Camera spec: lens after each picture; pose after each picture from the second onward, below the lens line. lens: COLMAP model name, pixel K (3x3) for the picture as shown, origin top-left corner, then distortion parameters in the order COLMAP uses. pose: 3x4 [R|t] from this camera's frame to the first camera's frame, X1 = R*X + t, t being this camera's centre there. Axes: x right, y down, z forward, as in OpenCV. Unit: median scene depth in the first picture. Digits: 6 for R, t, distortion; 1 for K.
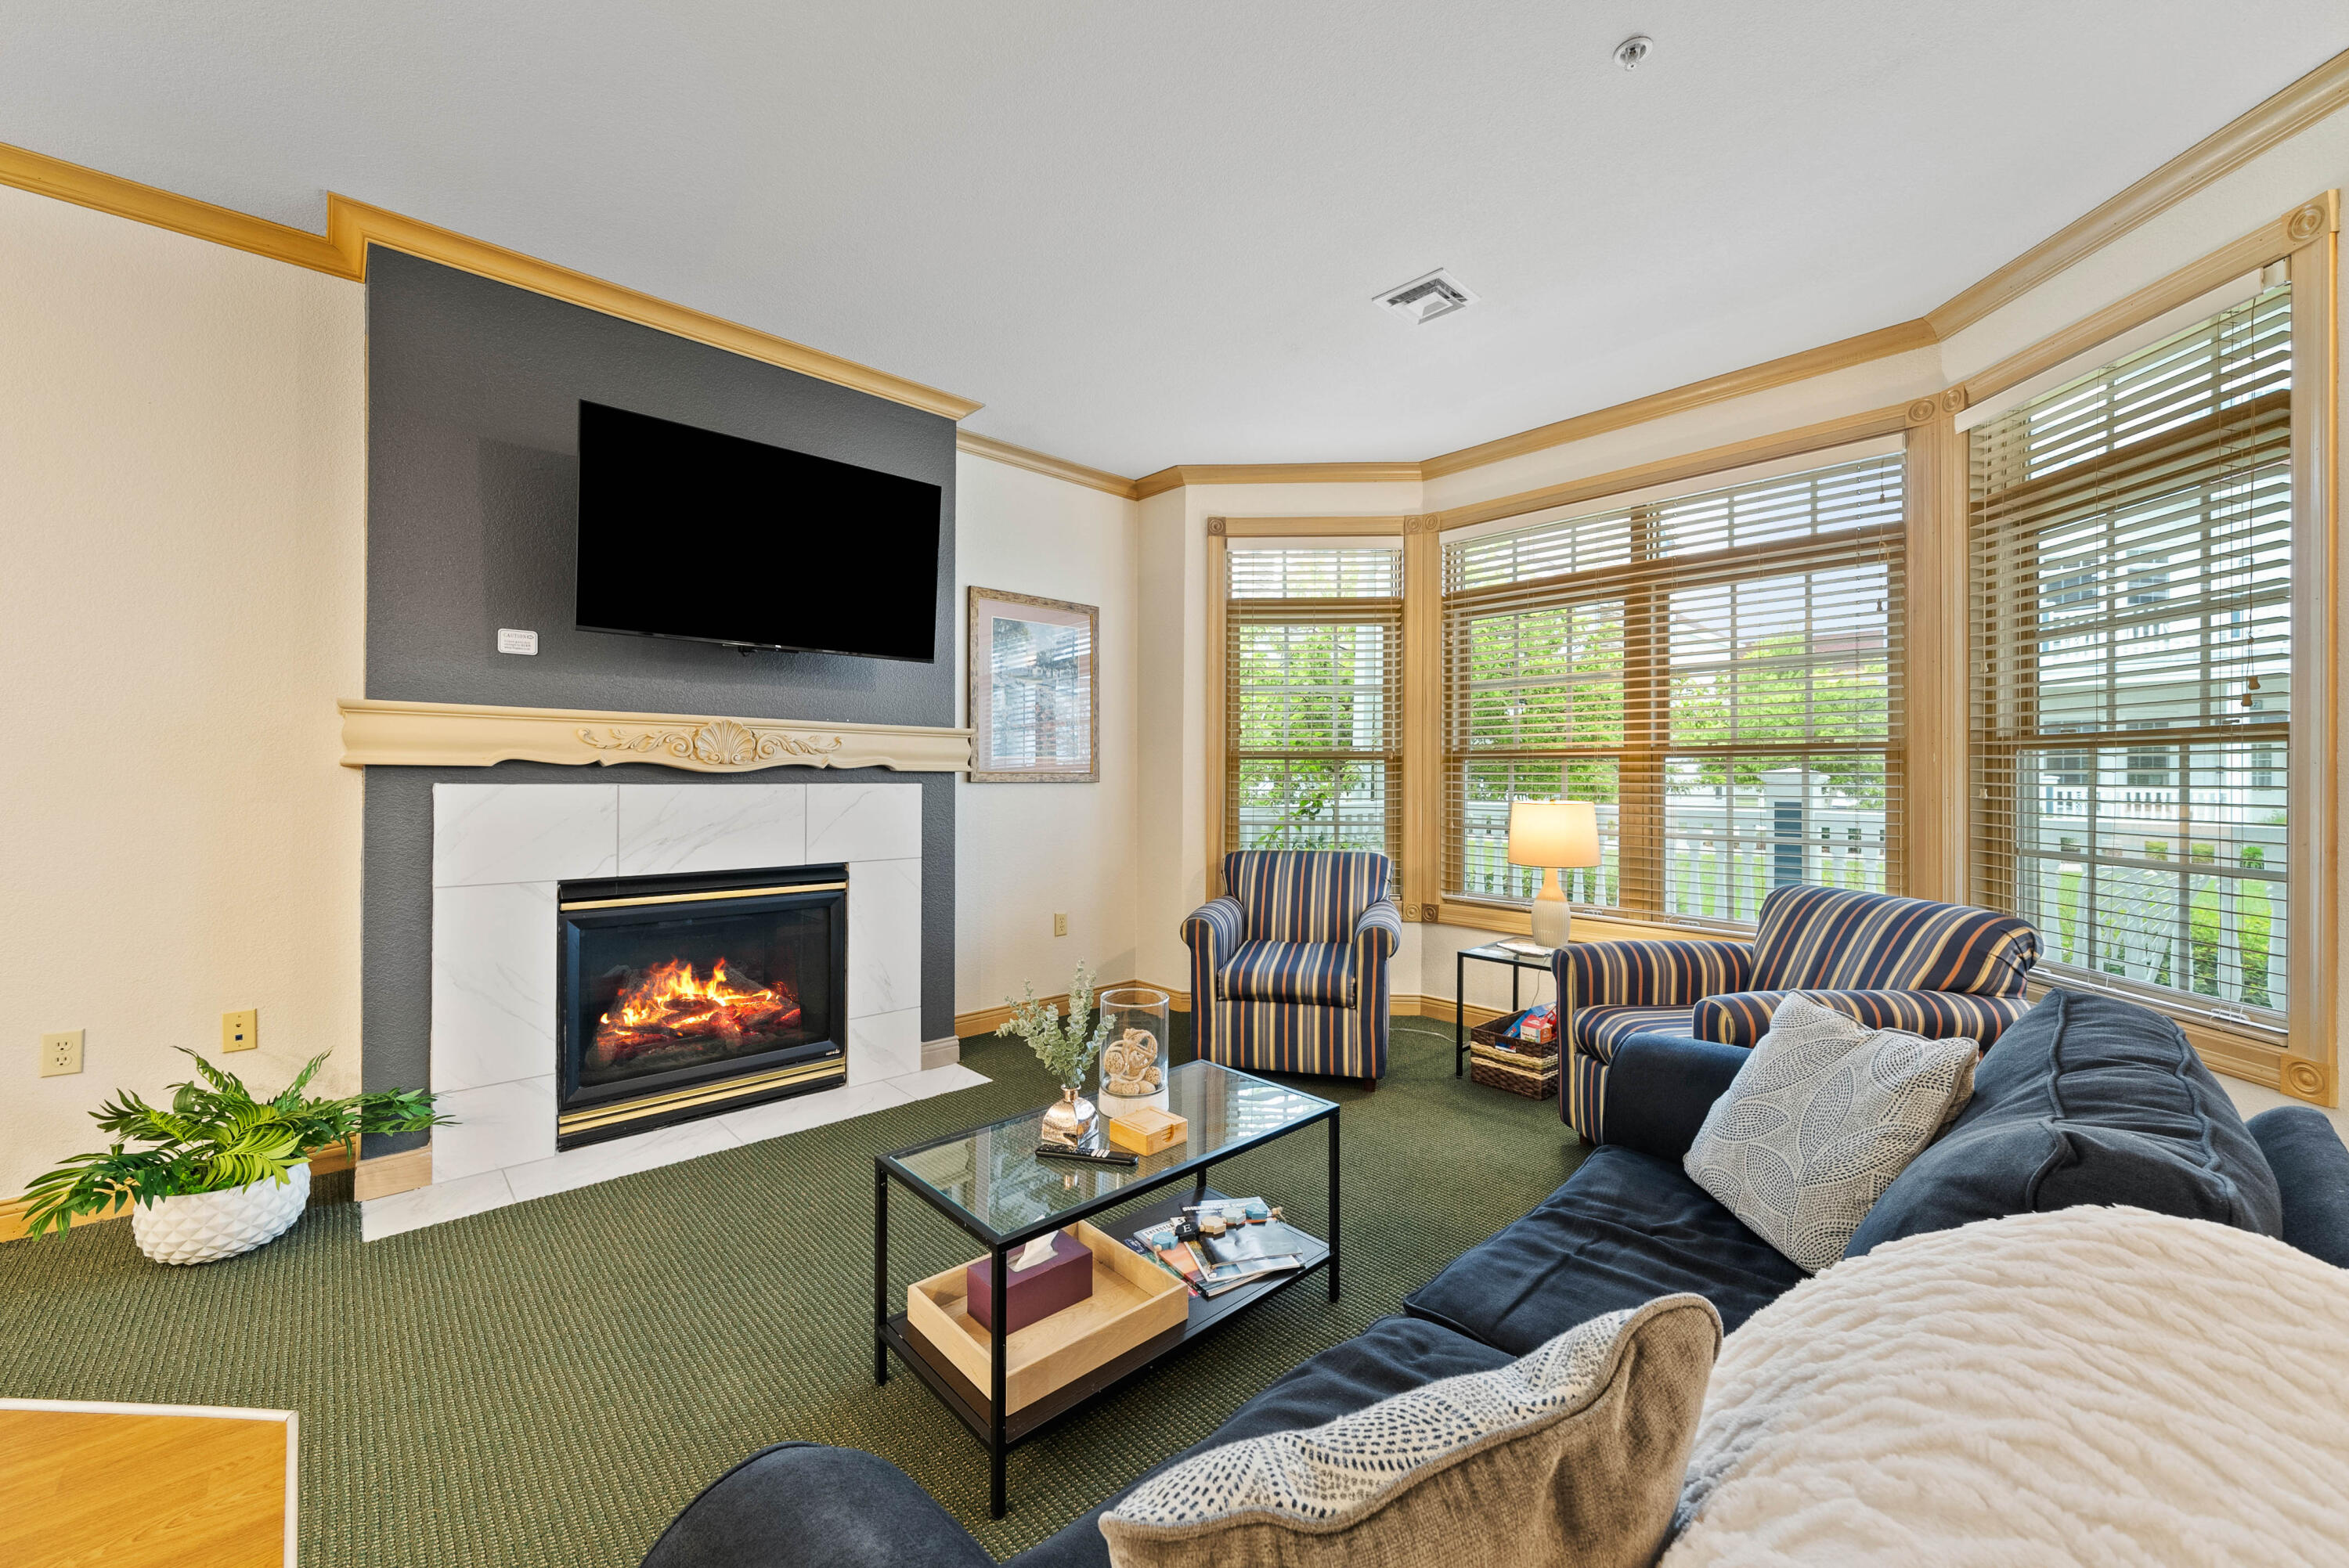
lens RADIAL K [[906.3, 0, 1175.0], [0, 906.3, 773.4], [0, 0, 1]] dist [-0.002203, 0.000188]
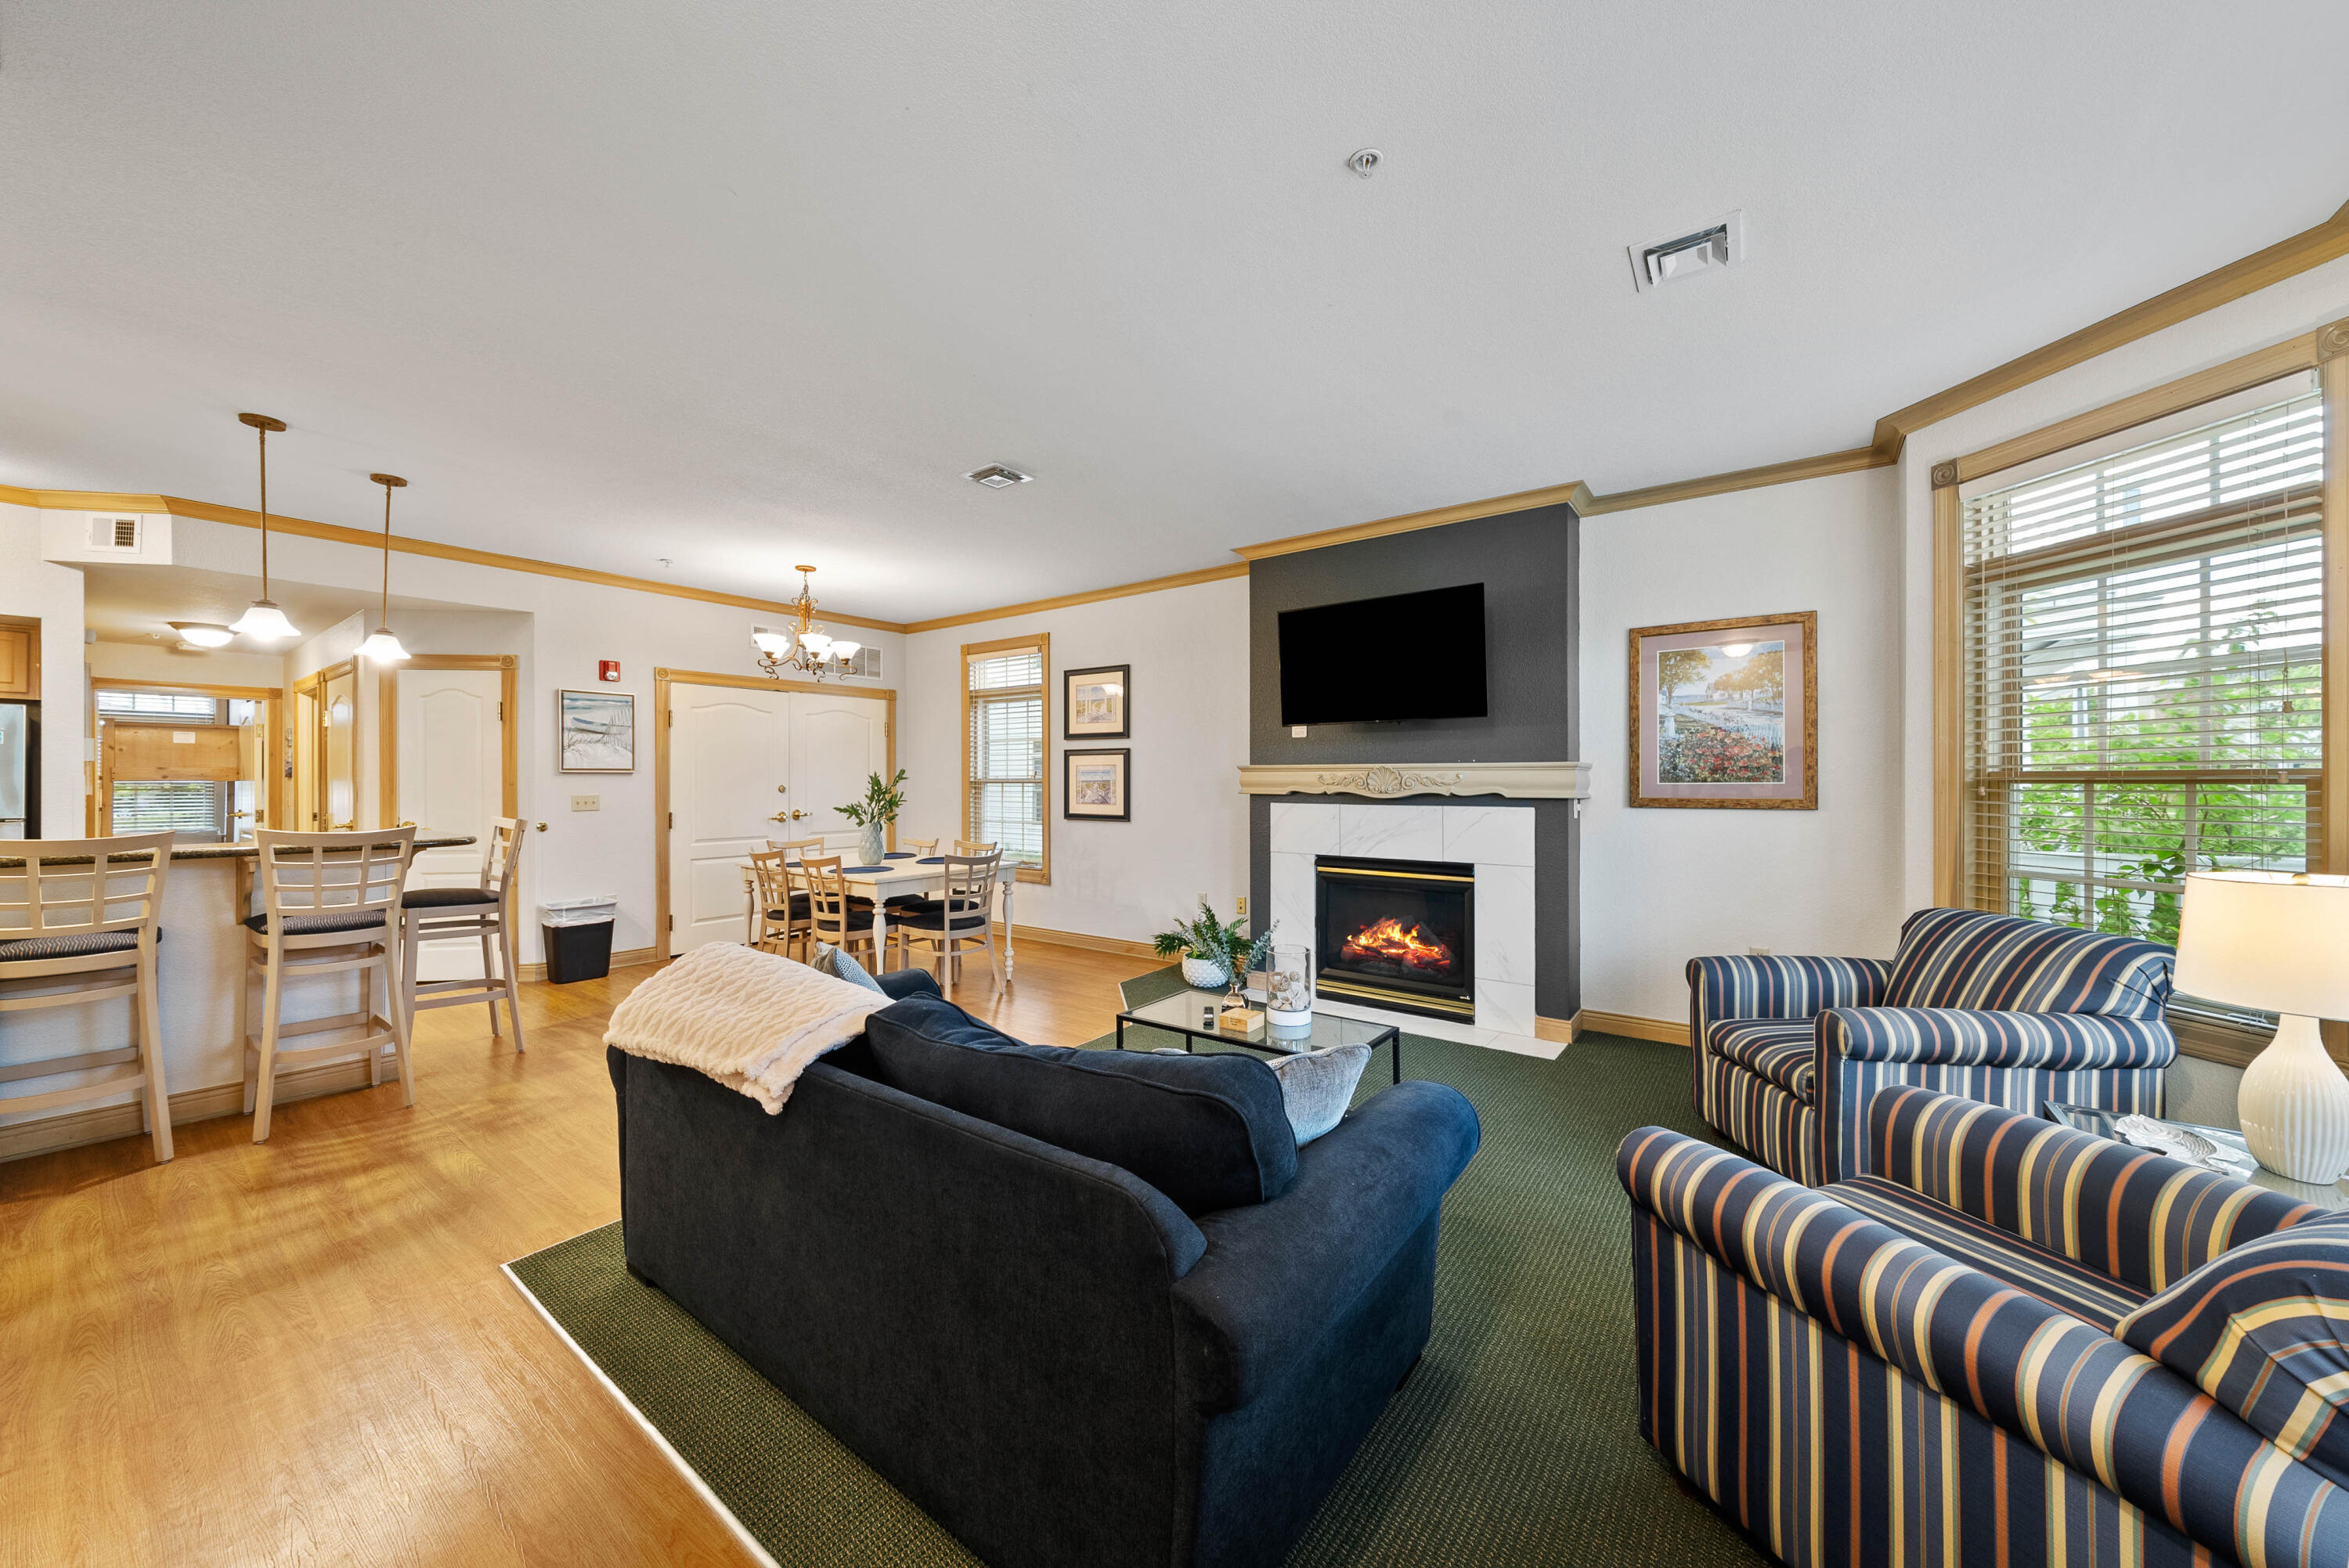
lens RADIAL K [[833.5, 0, 1172.1], [0, 833.5, 783.7], [0, 0, 1]] dist [-0.000485, -0.000075]
pose [[0.179291, -0.003007, -0.983791, 0.910520], [0.004626, 0.999987, -0.002214, -0.025859], [0.983785, -0.004154, 0.179303, 0.361625]]
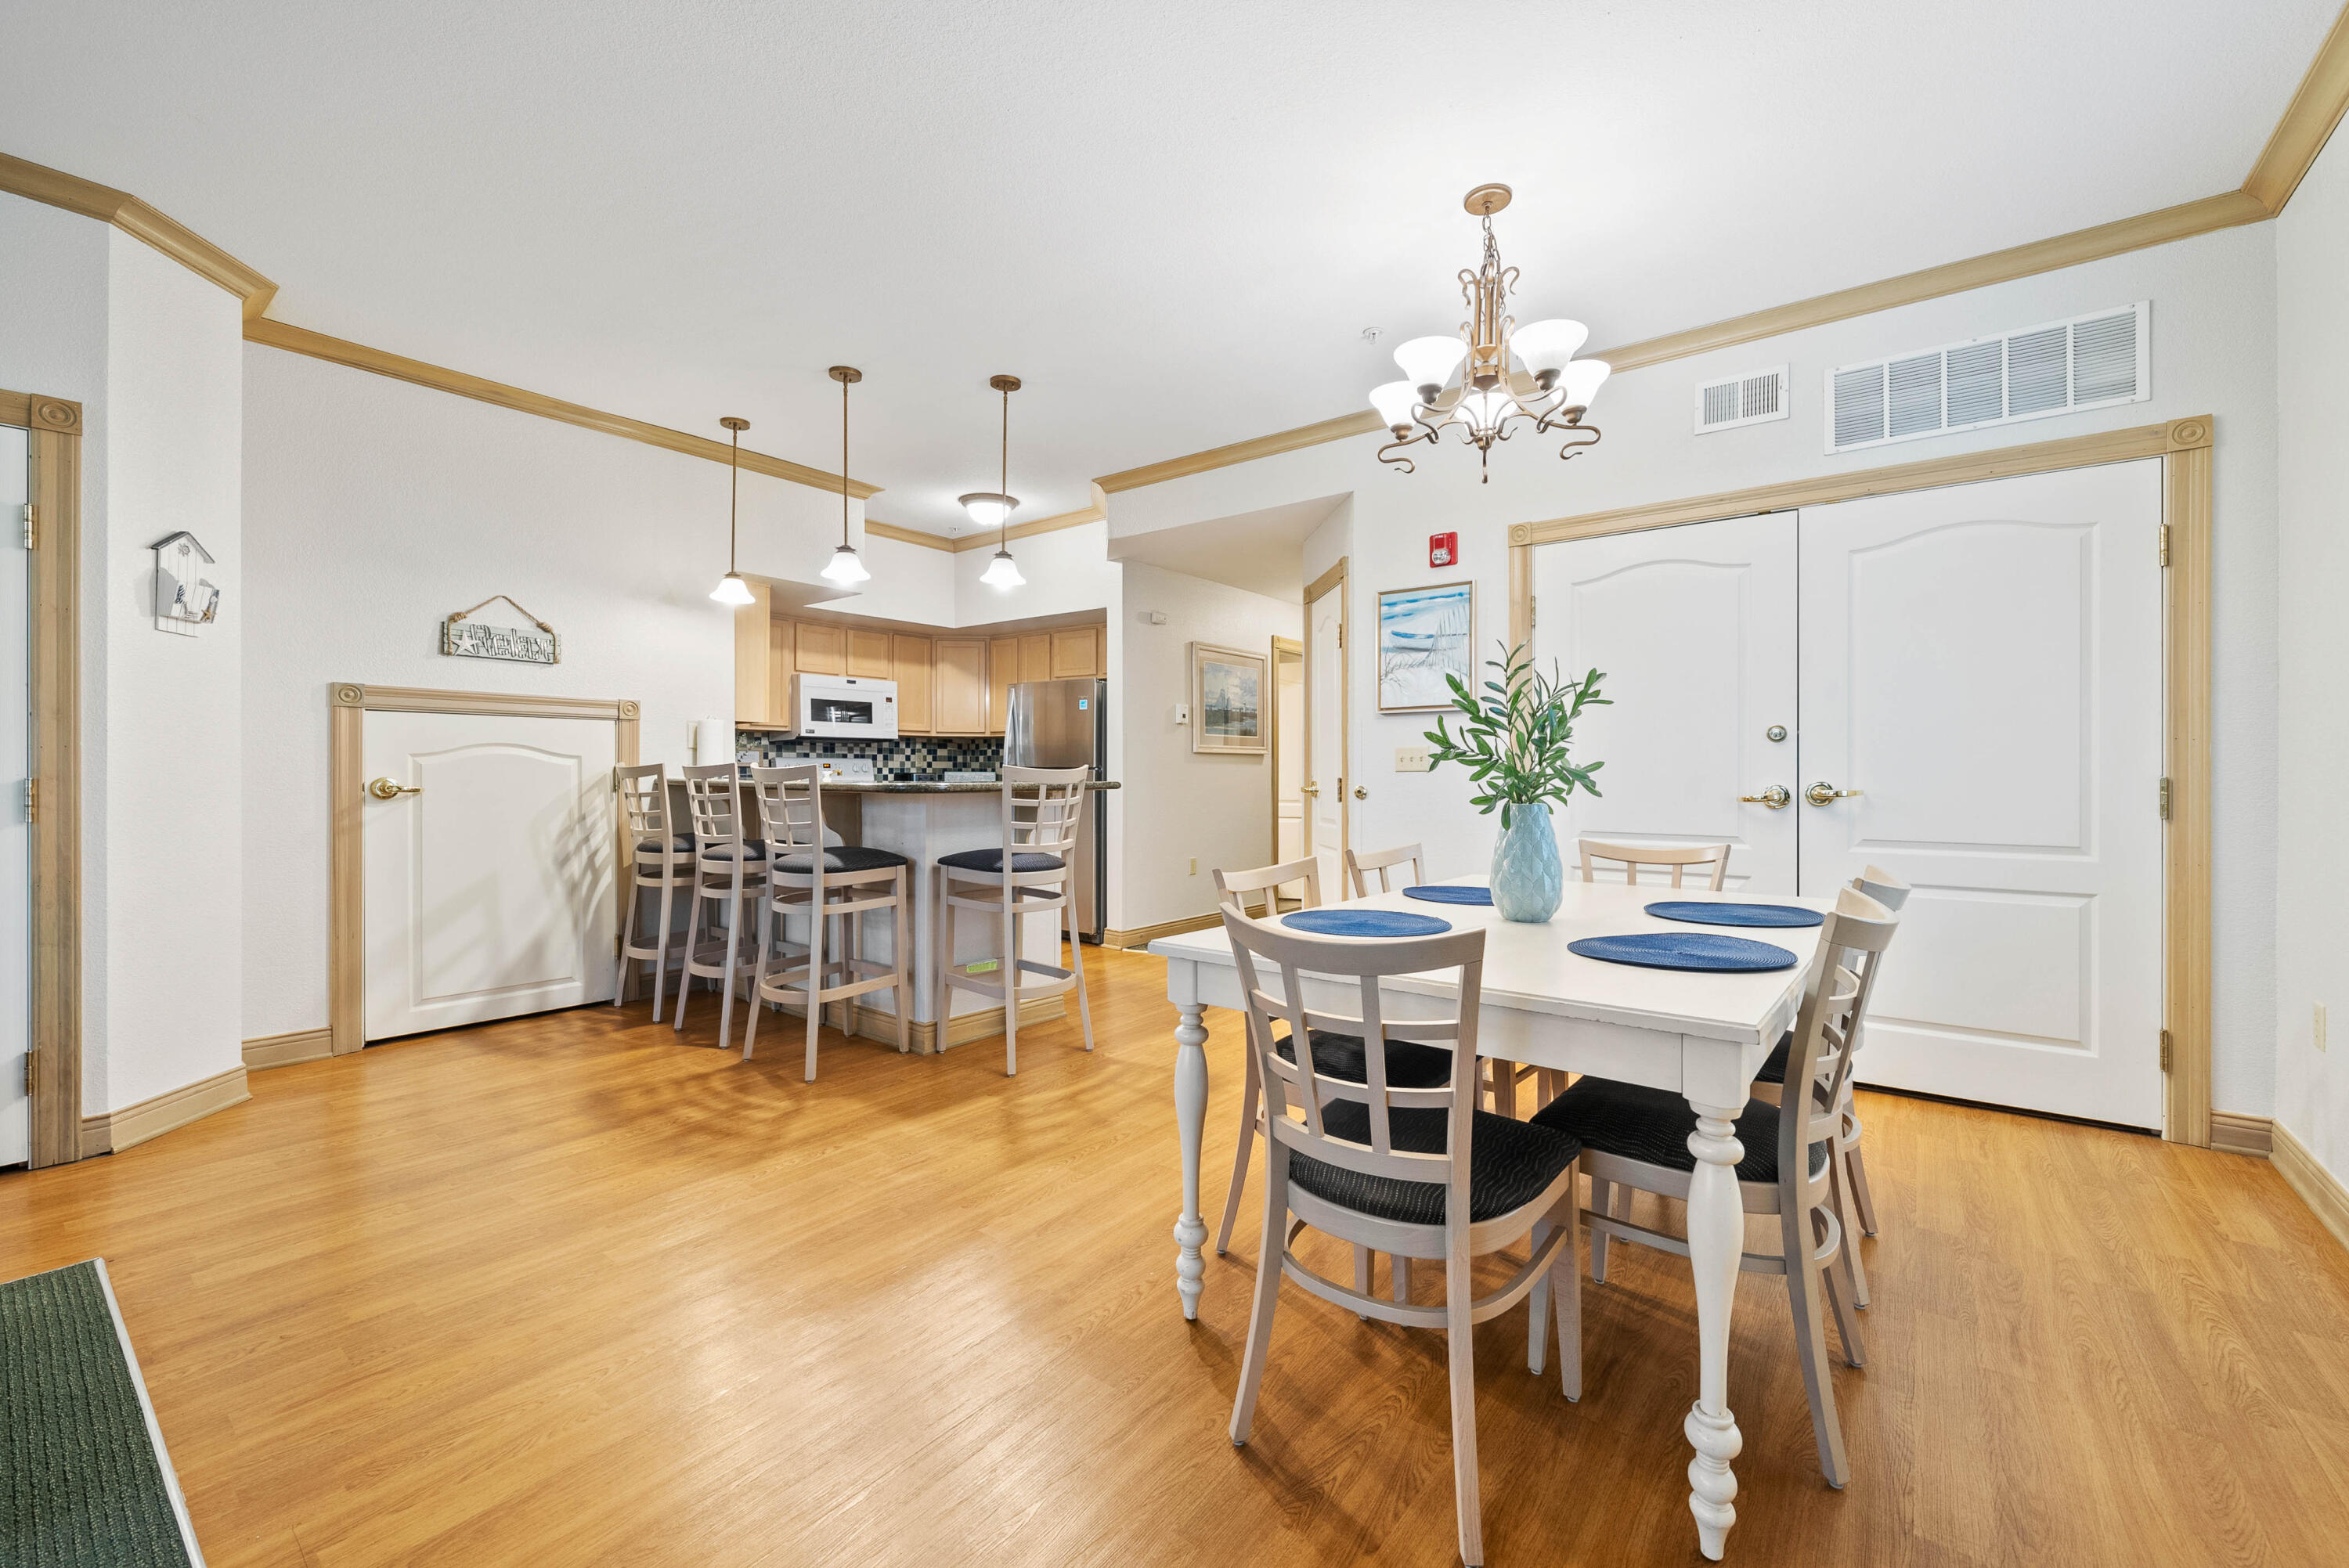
lens RADIAL K [[956.8, 0, 1177.9], [0, 956.8, 773.8], [0, 0, 1]] dist [-0.001887, -0.000106]
pose [[-0.987142, -0.005542, -0.159747, -0.599559], [-0.005486, 0.999985, -0.000787, 0.030940], [0.159749, 0.000099, -0.987158, 0.734041]]
